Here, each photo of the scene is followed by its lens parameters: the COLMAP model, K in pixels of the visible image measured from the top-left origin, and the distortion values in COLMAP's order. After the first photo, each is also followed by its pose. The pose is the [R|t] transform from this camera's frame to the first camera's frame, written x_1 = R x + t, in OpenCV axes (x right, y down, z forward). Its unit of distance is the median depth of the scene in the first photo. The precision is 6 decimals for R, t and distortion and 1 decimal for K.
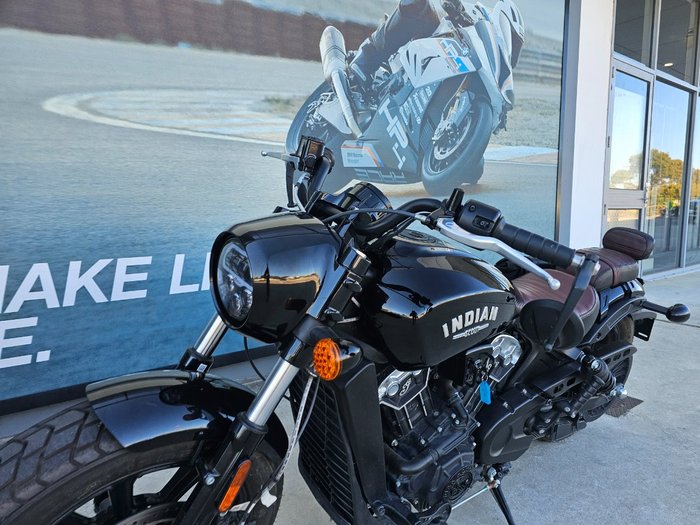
lens RADIAL K [[467.9, 0, 358.4], [0, 467.9, 261.4], [0, 0, 1]] dist [0.050308, -0.040704]
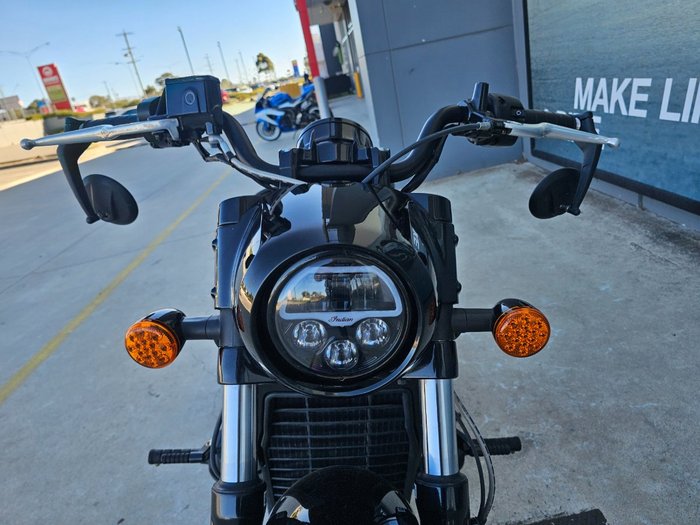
lens RADIAL K [[474.6, 0, 355.8], [0, 474.6, 256.9], [0, 0, 1]] dist [0.045074, -0.035399]
pose [[-0.550490, 0.404261, -0.730434, 0.956761], [0.096541, 0.899893, 0.425290, -0.190177], [0.829241, 0.163602, -0.534410, 1.200628]]
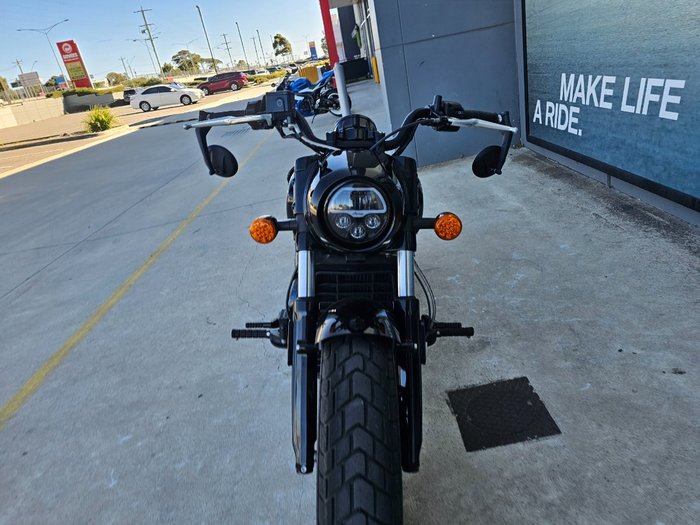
lens RADIAL K [[471.8, 0, 364.1], [0, 471.8, 265.2], [0, 0, 1]] dist [0.056433, -0.038454]
pose [[-0.566965, 0.429409, -0.702964, 1.183279], [0.089520, 0.880444, 0.465623, -0.249073], [0.818863, 0.201062, -0.537622, 1.366701]]
